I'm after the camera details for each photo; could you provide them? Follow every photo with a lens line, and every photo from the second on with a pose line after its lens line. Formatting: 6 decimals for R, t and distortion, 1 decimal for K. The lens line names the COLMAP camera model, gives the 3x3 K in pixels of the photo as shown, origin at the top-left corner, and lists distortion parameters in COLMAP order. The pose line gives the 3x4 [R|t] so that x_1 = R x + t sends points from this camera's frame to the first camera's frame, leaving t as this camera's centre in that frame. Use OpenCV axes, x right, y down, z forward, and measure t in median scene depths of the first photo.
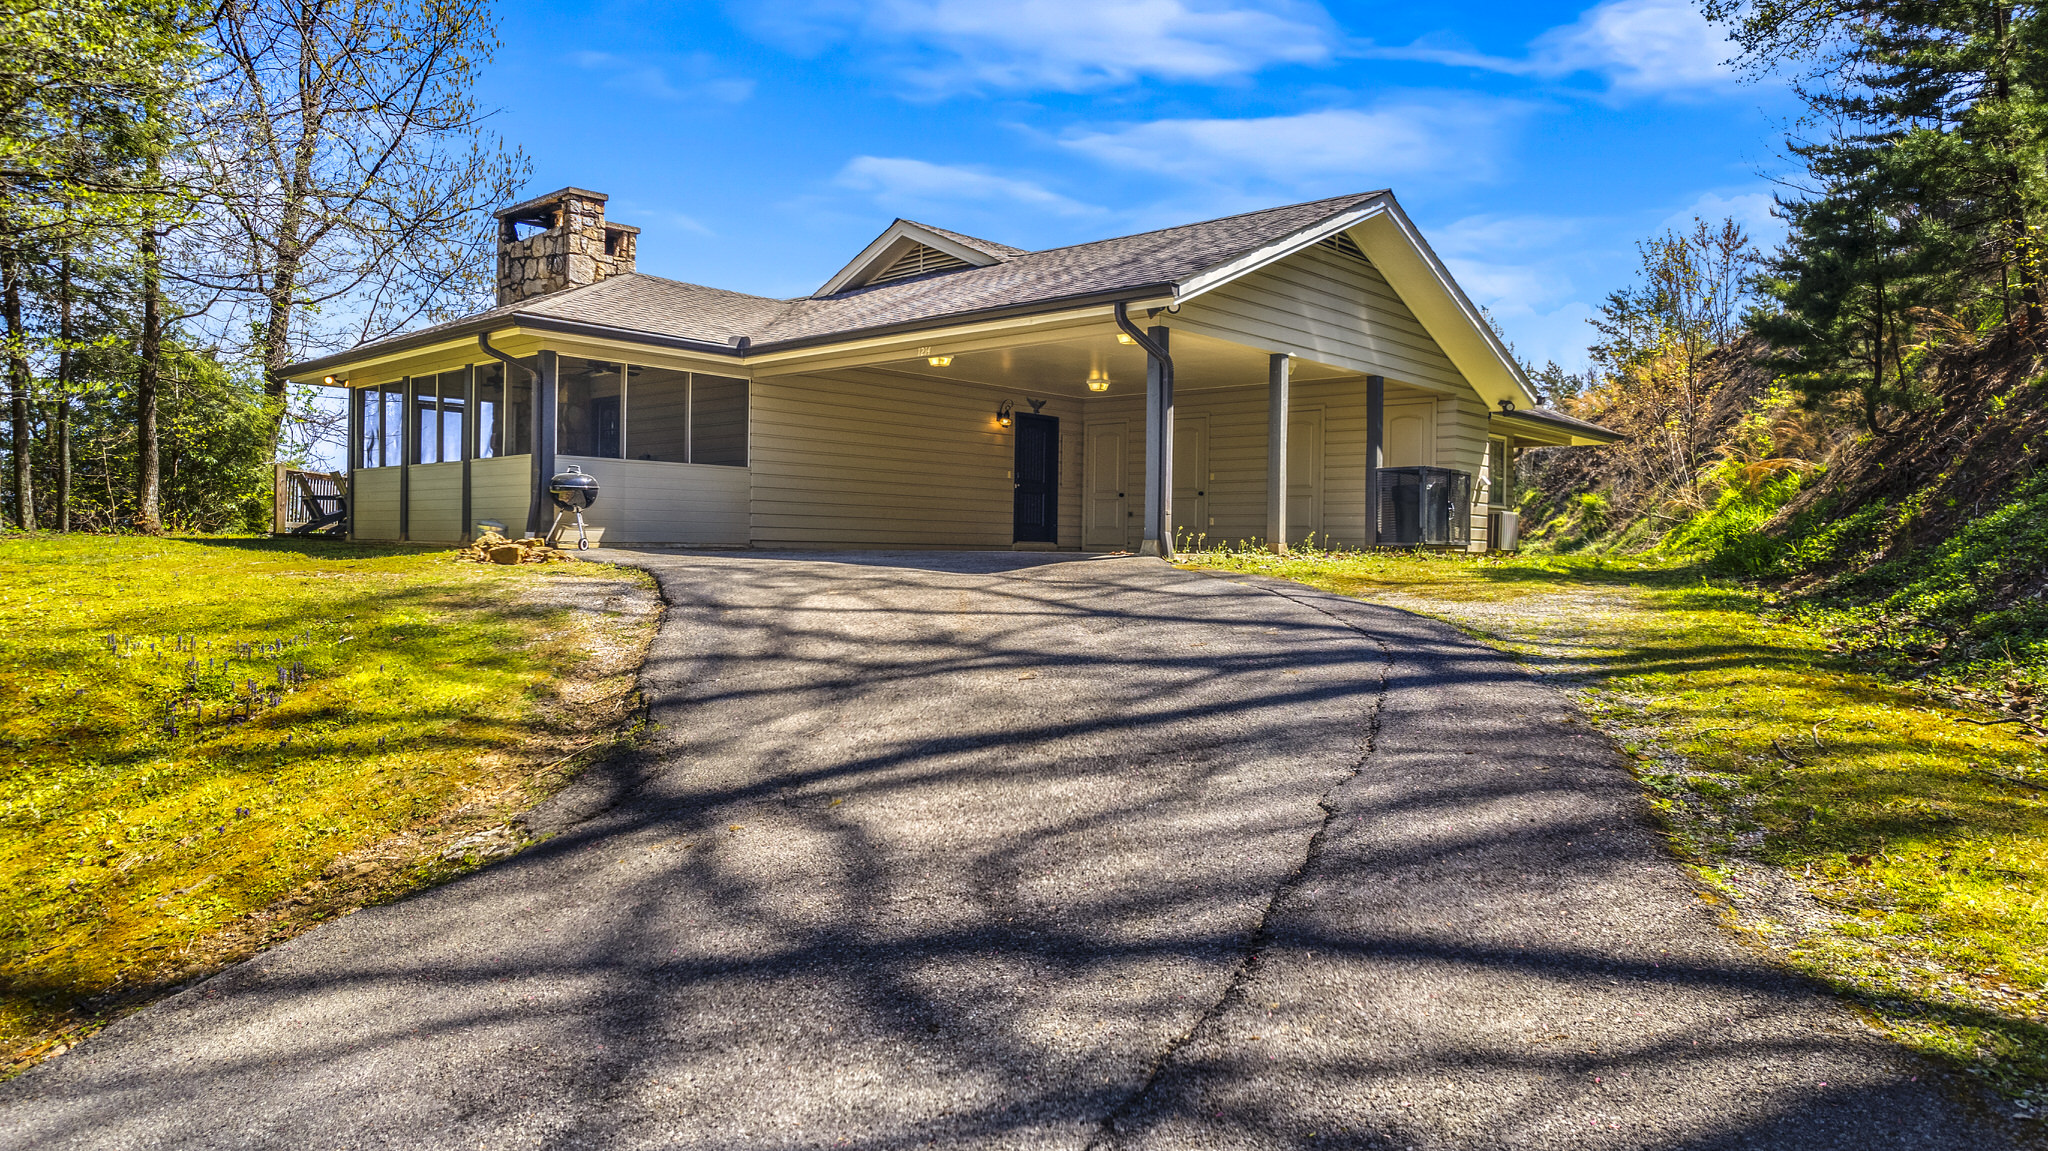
lens RADIAL K [[1360.6, 0, 1026.3], [0, 1360.6, 587.3], [0, 0, 1]] dist [-0.031575, -0.000159]
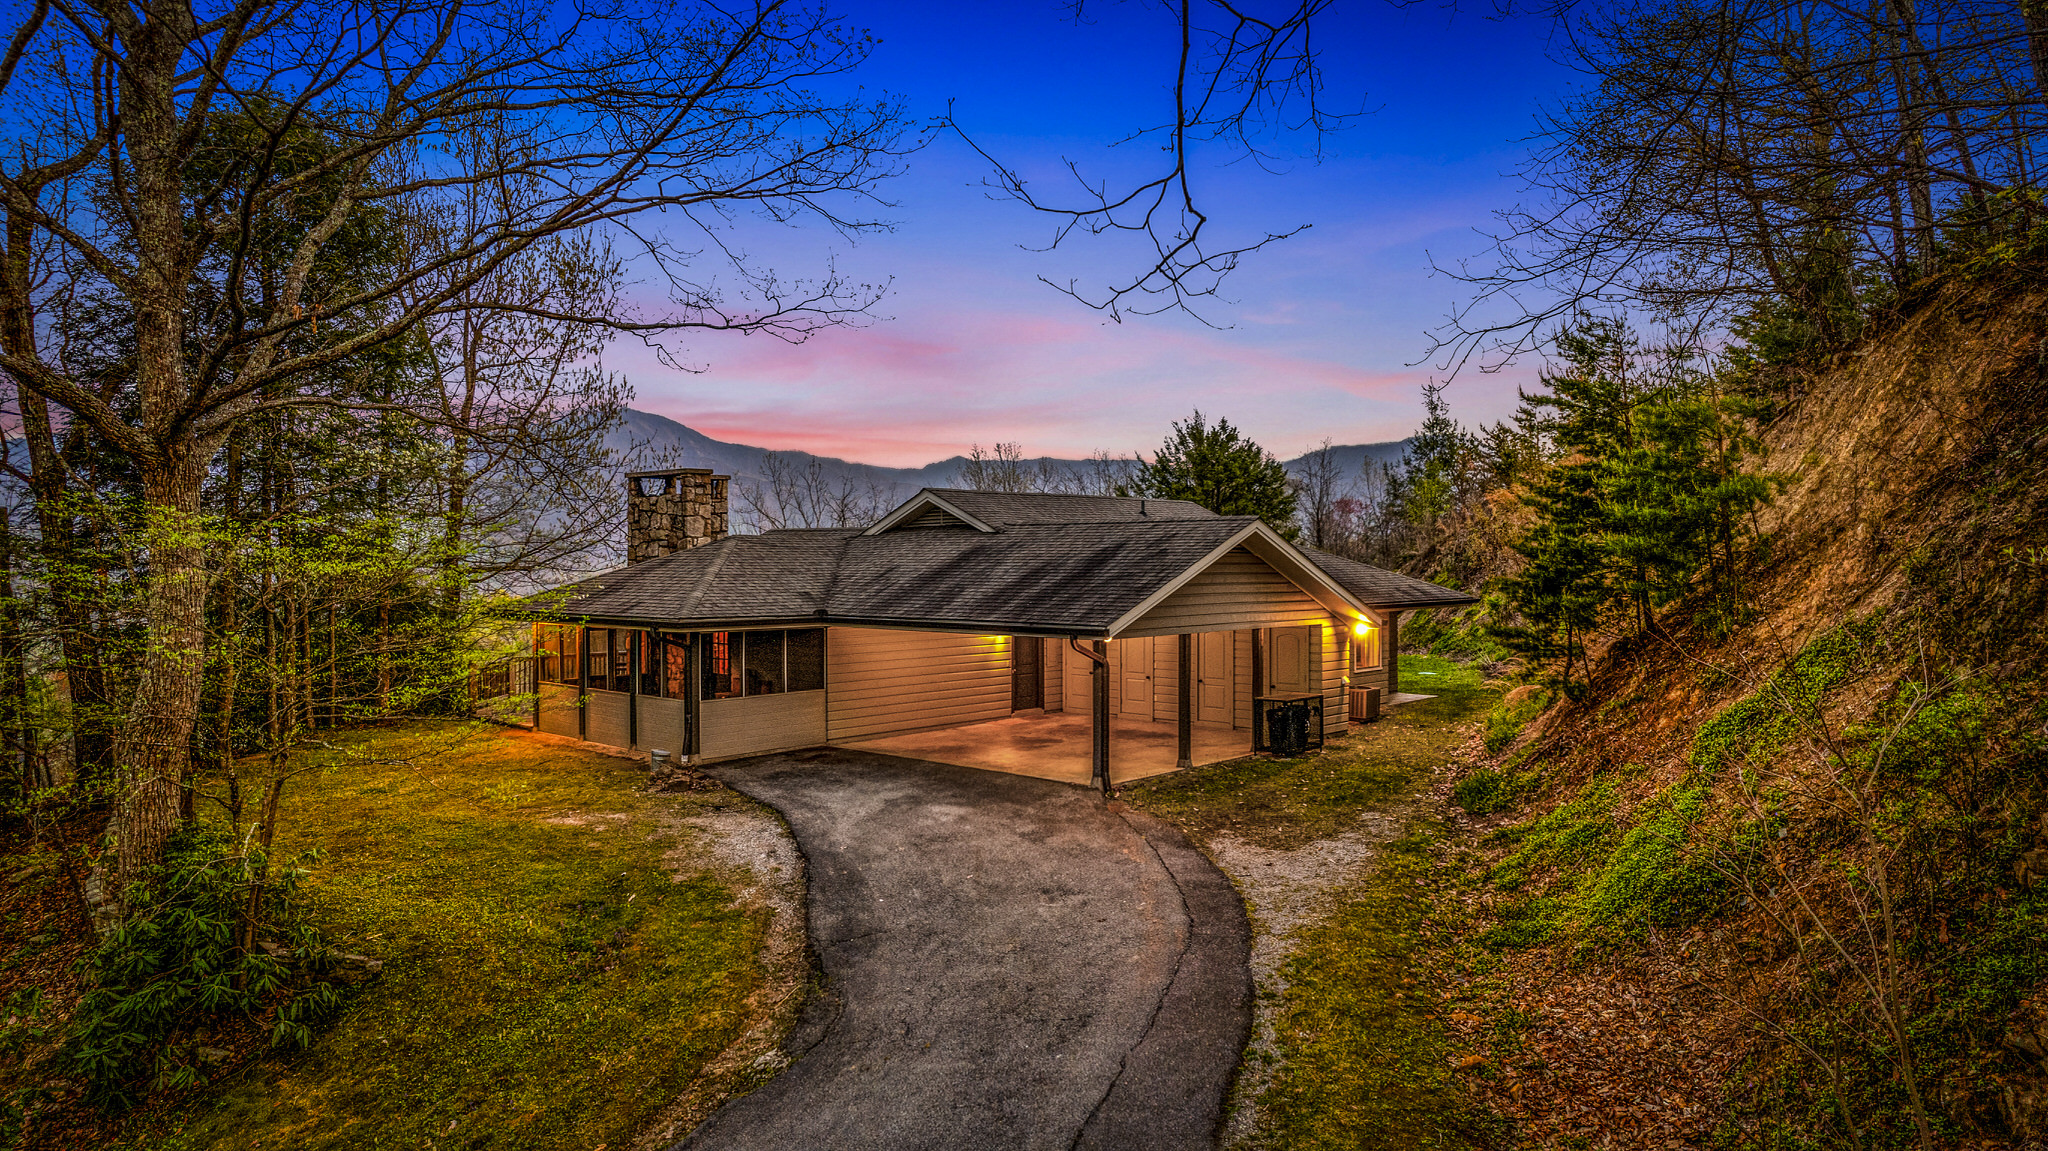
lens RADIAL K [[1325.3, 0, 1020.7], [0, 1325.3, 540.9], [0, 0, 1]] dist [-0.063977, 0.060348]
pose [[0.999854, -0.015202, -0.007761, 0.013379], [0.014952, 0.999398, -0.031309, -0.172506], [0.008232, 0.031189, 0.999480, -0.342006]]
